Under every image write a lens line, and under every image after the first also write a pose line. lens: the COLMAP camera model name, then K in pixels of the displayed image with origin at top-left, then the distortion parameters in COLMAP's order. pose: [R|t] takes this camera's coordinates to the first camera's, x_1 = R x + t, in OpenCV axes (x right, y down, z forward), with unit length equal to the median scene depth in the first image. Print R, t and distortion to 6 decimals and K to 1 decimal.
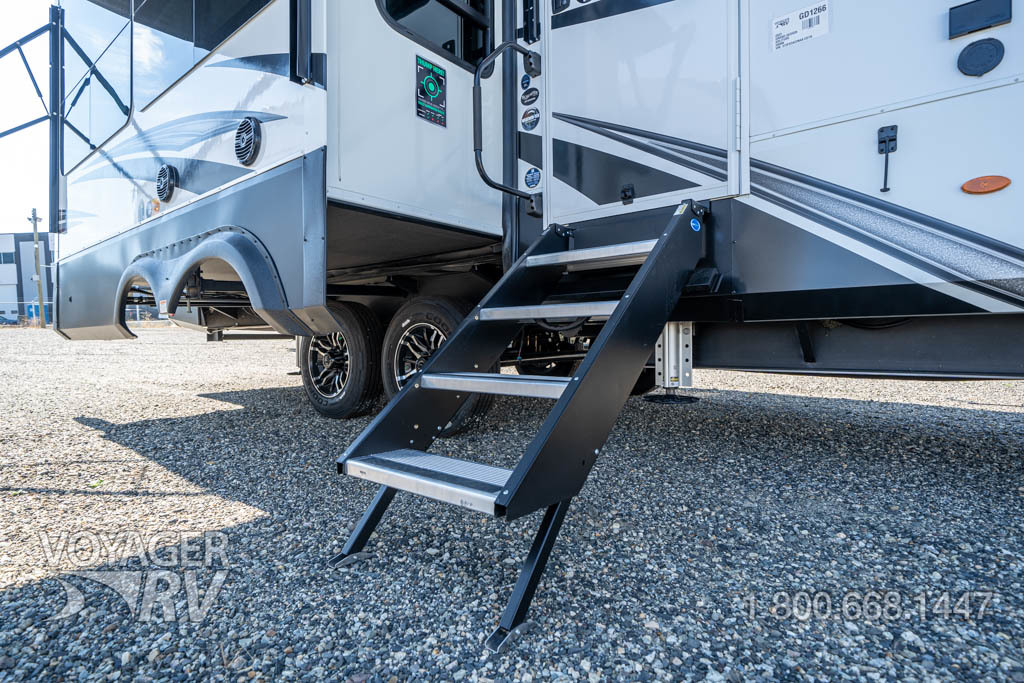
lens RADIAL K [[527.8, 0, 512.0], [0, 527.8, 341.5], [0, 0, 1]] dist [-0.000361, -0.000010]
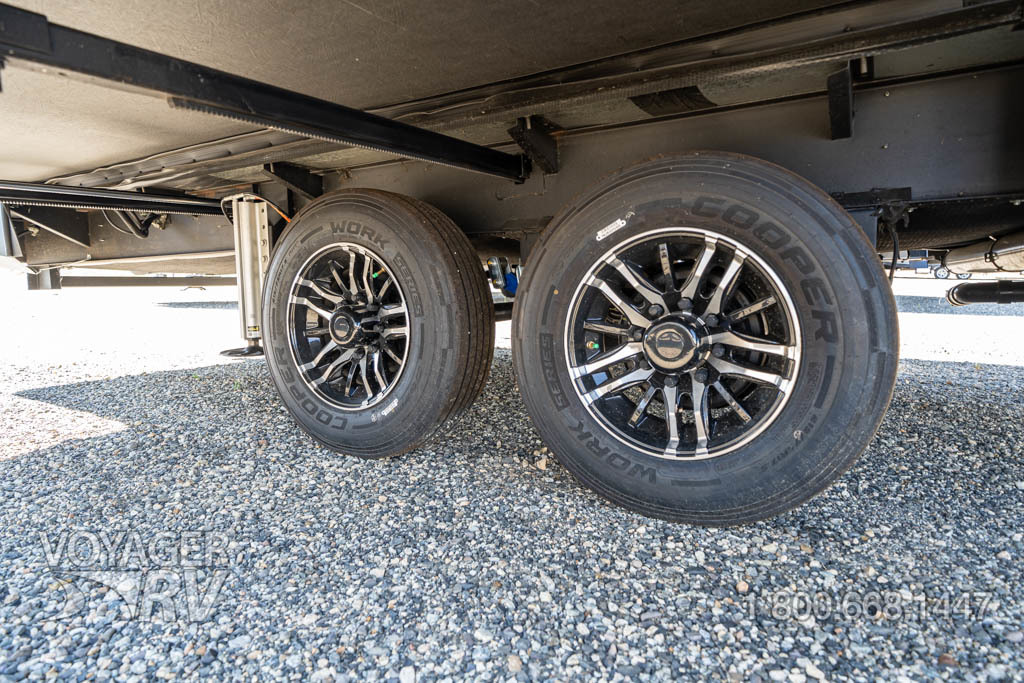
lens RADIAL K [[583.6, 0, 512.0], [0, 583.6, 341.5], [0, 0, 1]] dist [0.001676, 0.000211]
pose [[0.986133, -0.018402, 0.164935, -0.286861], [0.004726, 0.996545, 0.082926, 0.008545], [-0.165891, -0.080996, 0.982812, 0.493422]]
